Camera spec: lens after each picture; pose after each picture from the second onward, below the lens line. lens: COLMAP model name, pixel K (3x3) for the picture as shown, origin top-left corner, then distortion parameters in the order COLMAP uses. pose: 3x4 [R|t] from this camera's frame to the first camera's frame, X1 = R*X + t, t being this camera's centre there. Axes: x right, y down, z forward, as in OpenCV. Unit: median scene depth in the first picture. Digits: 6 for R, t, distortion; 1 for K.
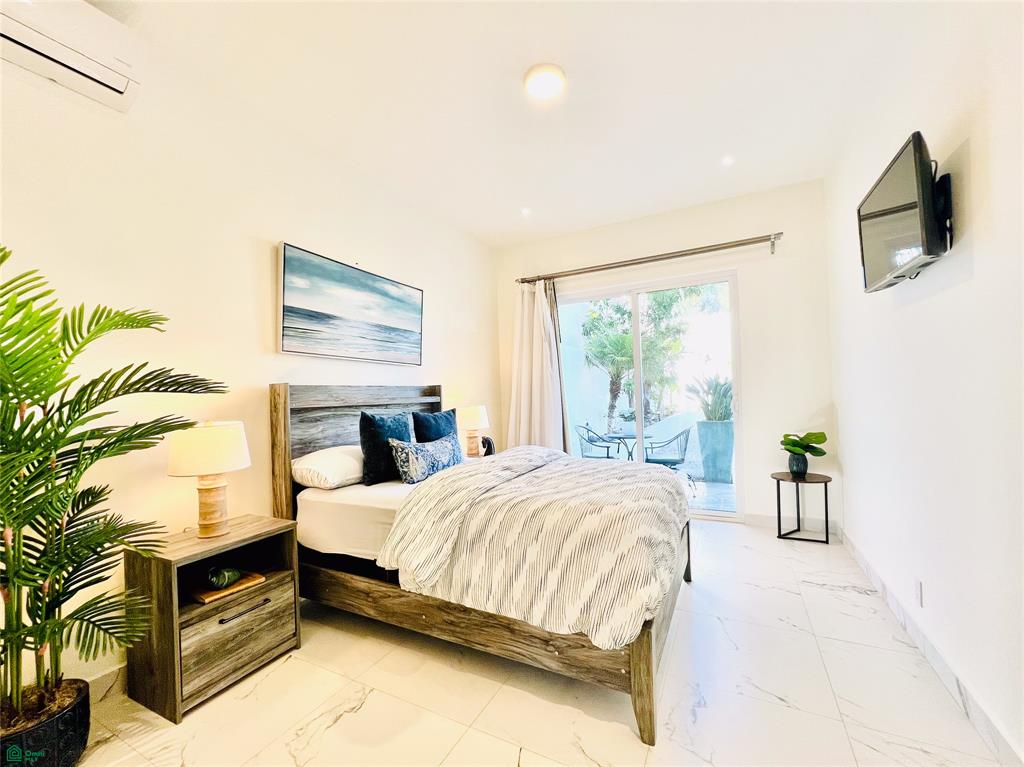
lens RADIAL K [[410.7, 0, 512.0], [0, 410.7, 383.5], [0, 0, 1]] dist [0.000328, 0.000050]
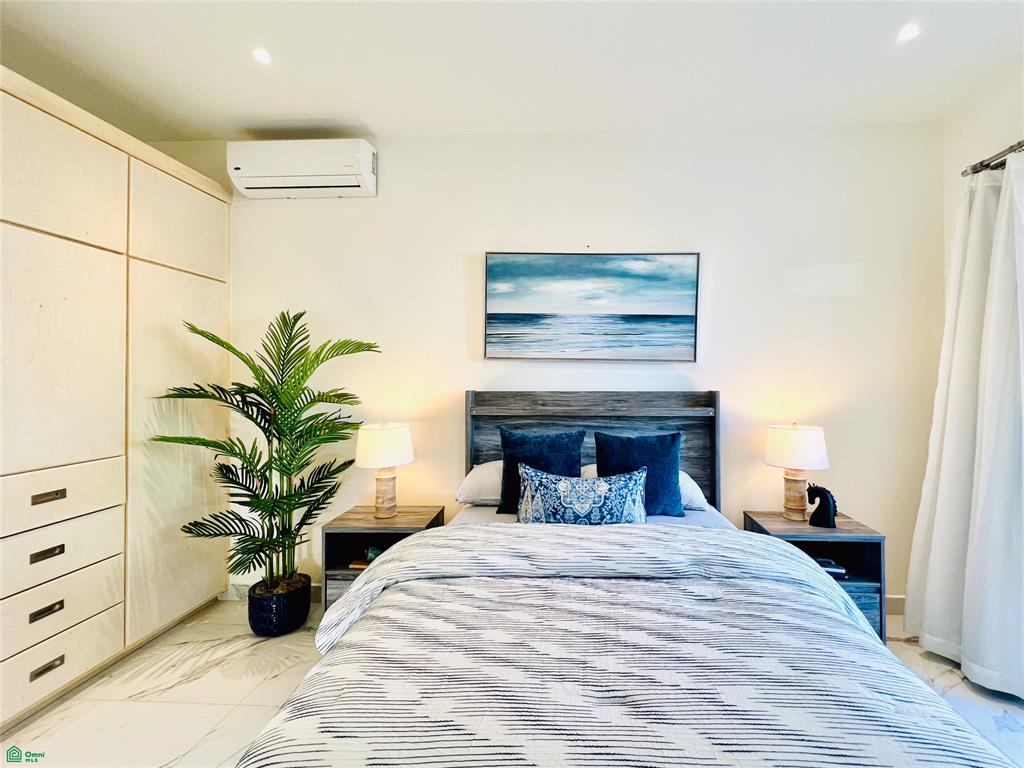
lens RADIAL K [[432.0, 0, 512.7], [0, 432.0, 373.8], [0, 0, 1]] dist [0.000596, 0.000085]
pose [[0.441074, 0.016962, -0.897310, 0.435532], [0.009475, 0.999678, 0.023555, -0.062158], [0.897421, -0.018892, 0.440772, 0.559897]]
